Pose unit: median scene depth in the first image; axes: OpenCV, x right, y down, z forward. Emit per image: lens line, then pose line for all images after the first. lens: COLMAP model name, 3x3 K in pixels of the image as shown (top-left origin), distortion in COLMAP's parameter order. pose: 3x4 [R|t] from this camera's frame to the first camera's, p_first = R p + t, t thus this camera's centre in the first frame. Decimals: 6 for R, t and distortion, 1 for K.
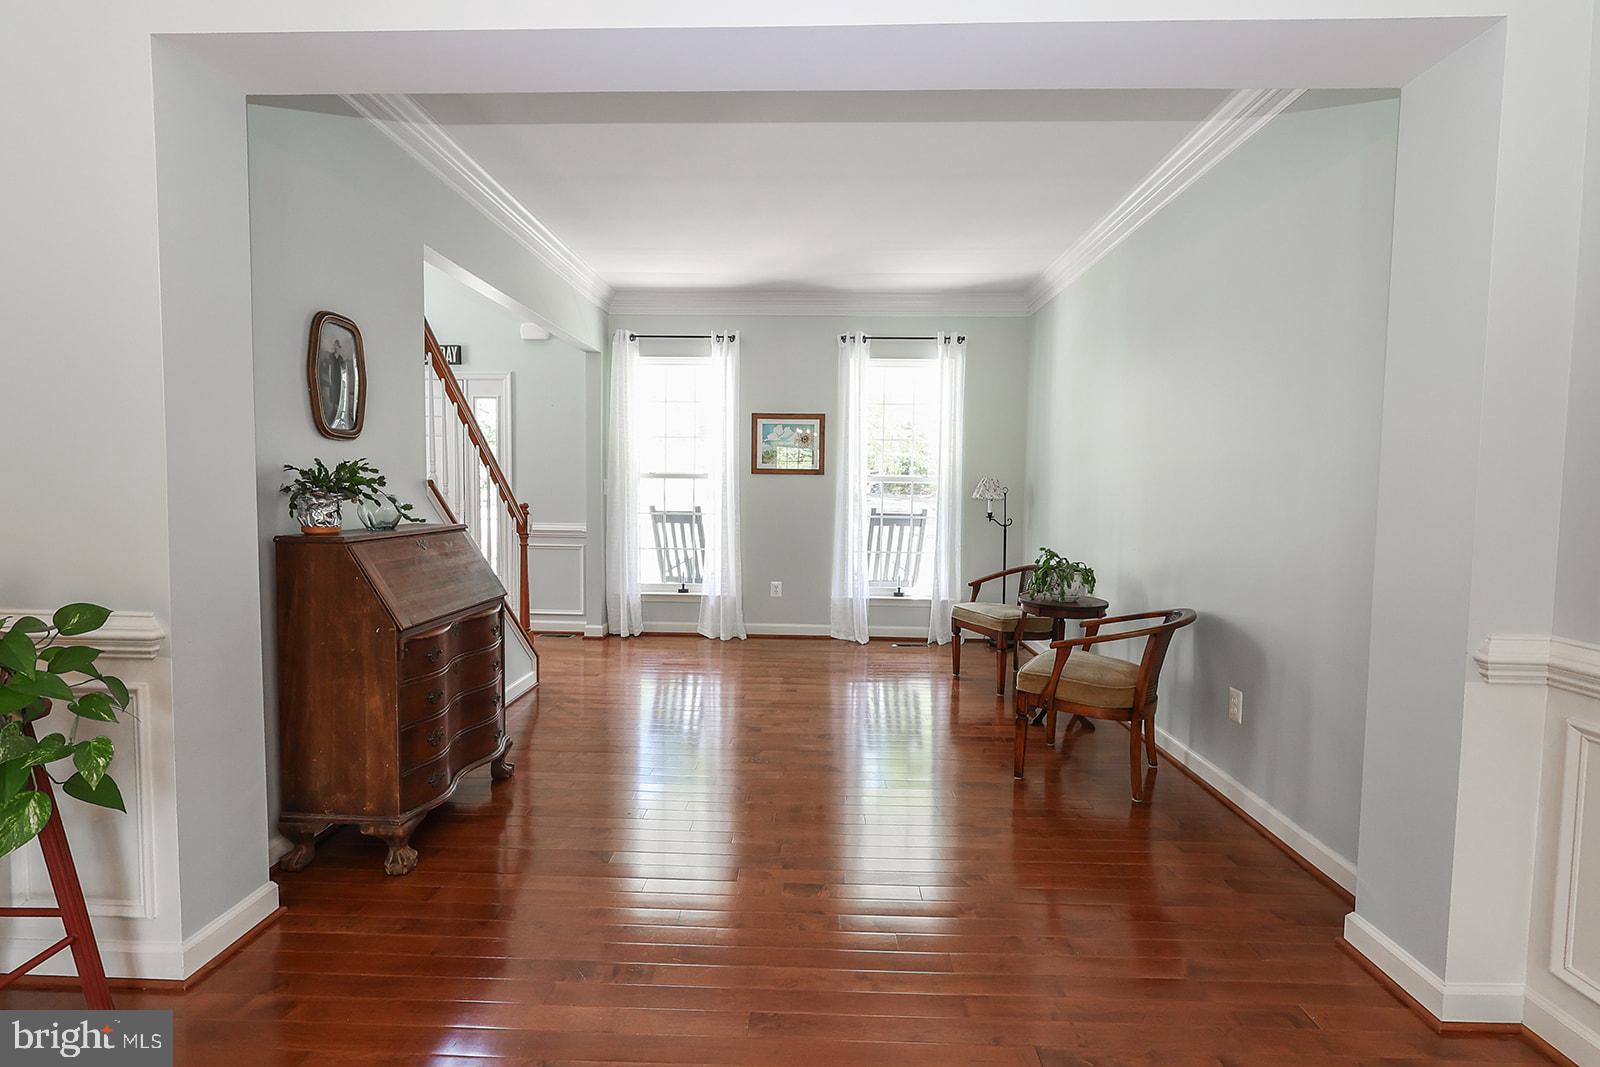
lens RADIAL K [[737.9, 0, 805.6], [0, 737.9, 540.2], [0, 0, 1]] dist [-0.005204, 0.001181]
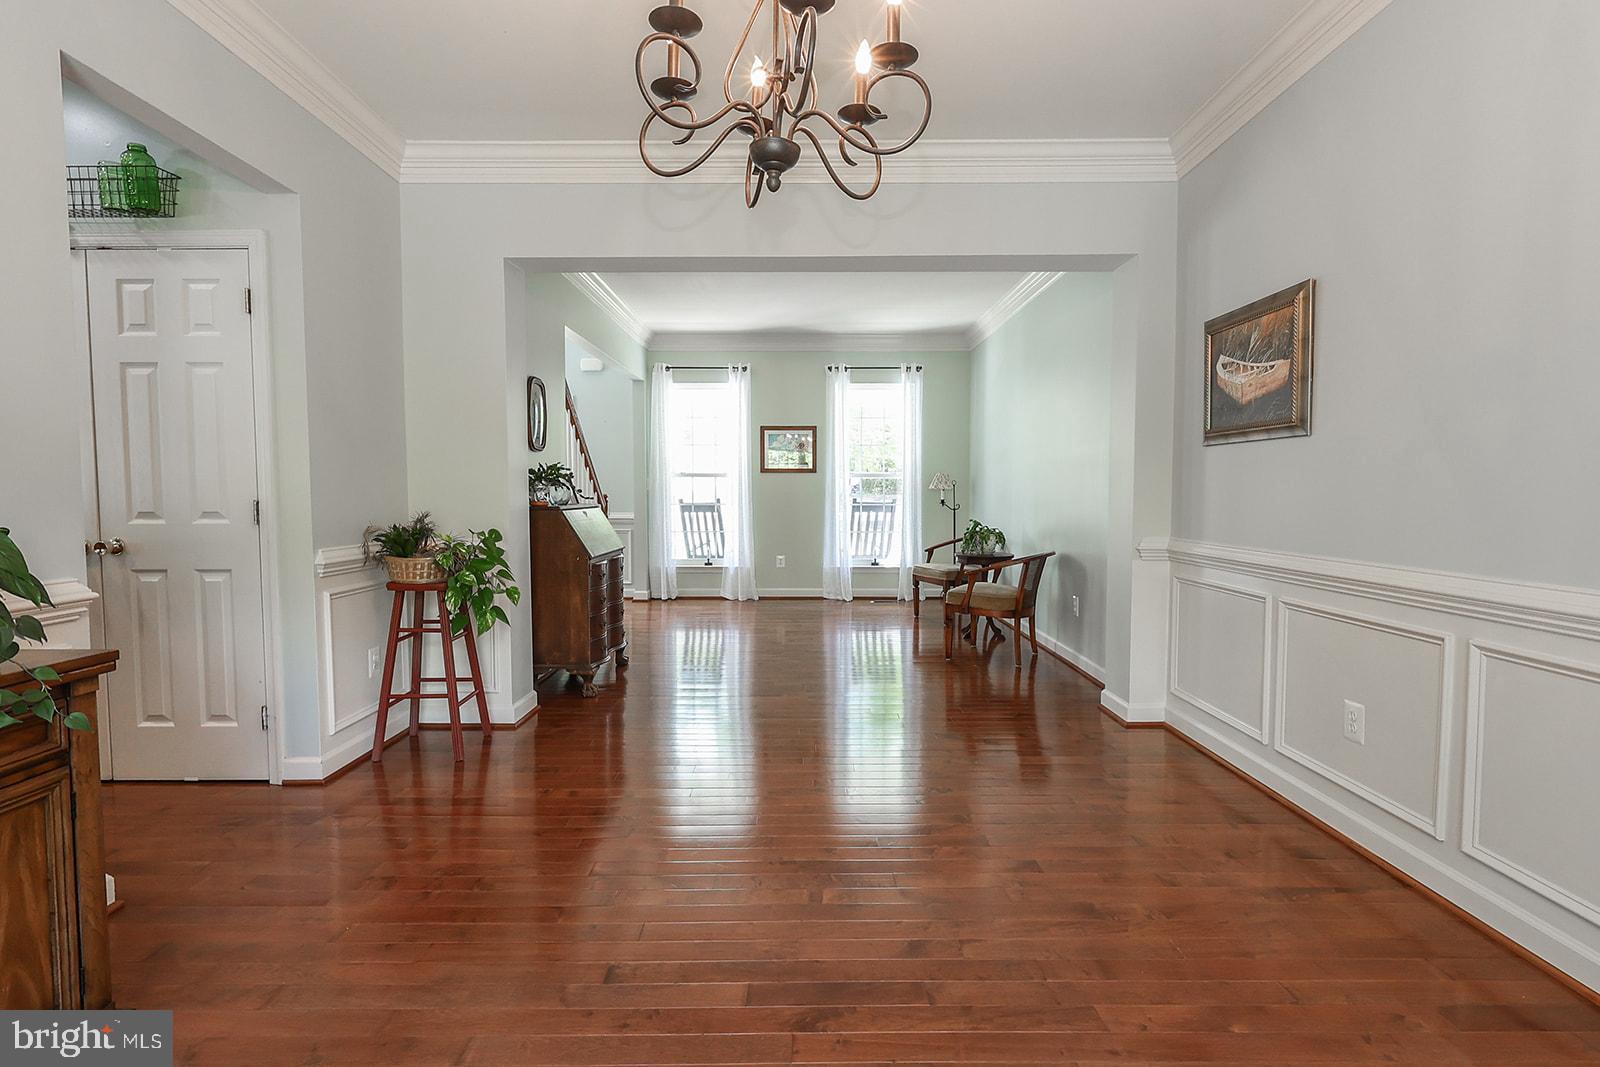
lens RADIAL K [[737.9, 0, 843.7], [0, 737.9, 526.8], [0, 0, 1]] dist [-0.005204, 0.001181]
pose [[0.996966, -0.016707, 0.076030, -0.030840], [0.018278, 0.999632, -0.020025, 0.037911], [-0.075668, 0.021354, 0.996904, -0.334858]]
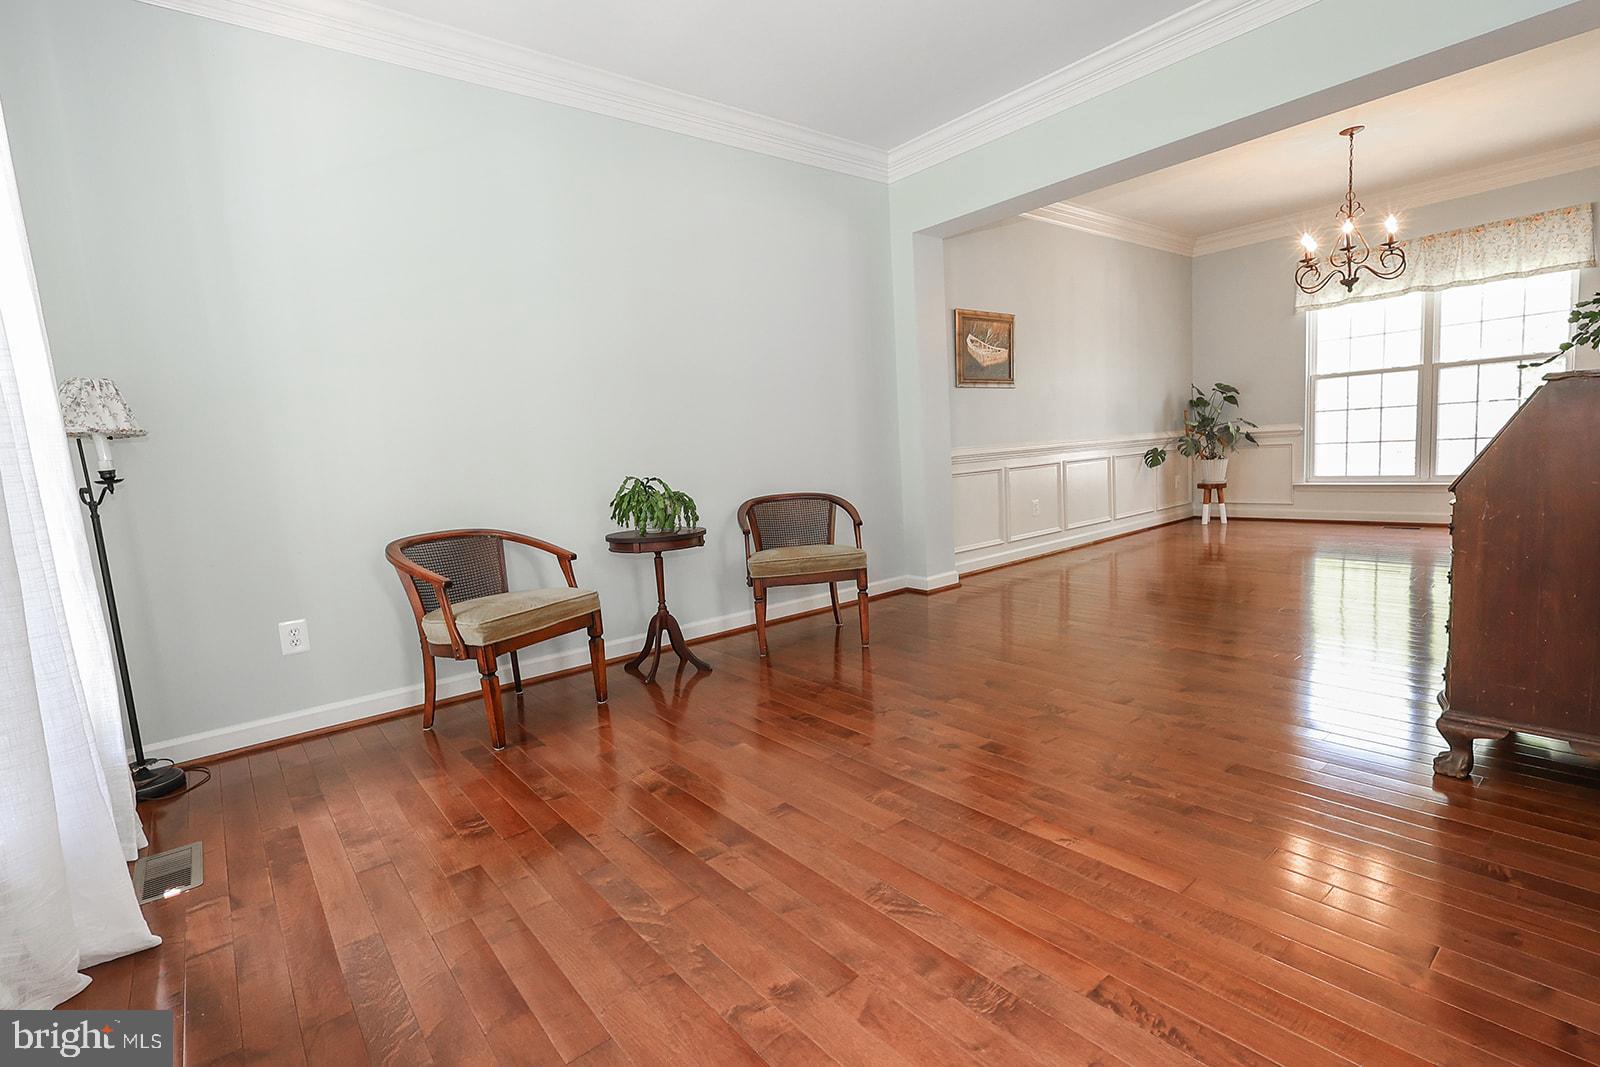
lens RADIAL K [[737.9, 0, 797.7], [0, 737.9, 531.5], [0, 0, 1]] dist [-0.005204, 0.001181]
pose [[-0.659642, -0.051811, 0.749792, -0.281001], [0.113512, 0.979310, 0.167535, -0.037322], [-0.742958, 0.195623, -0.640113, 1.062287]]
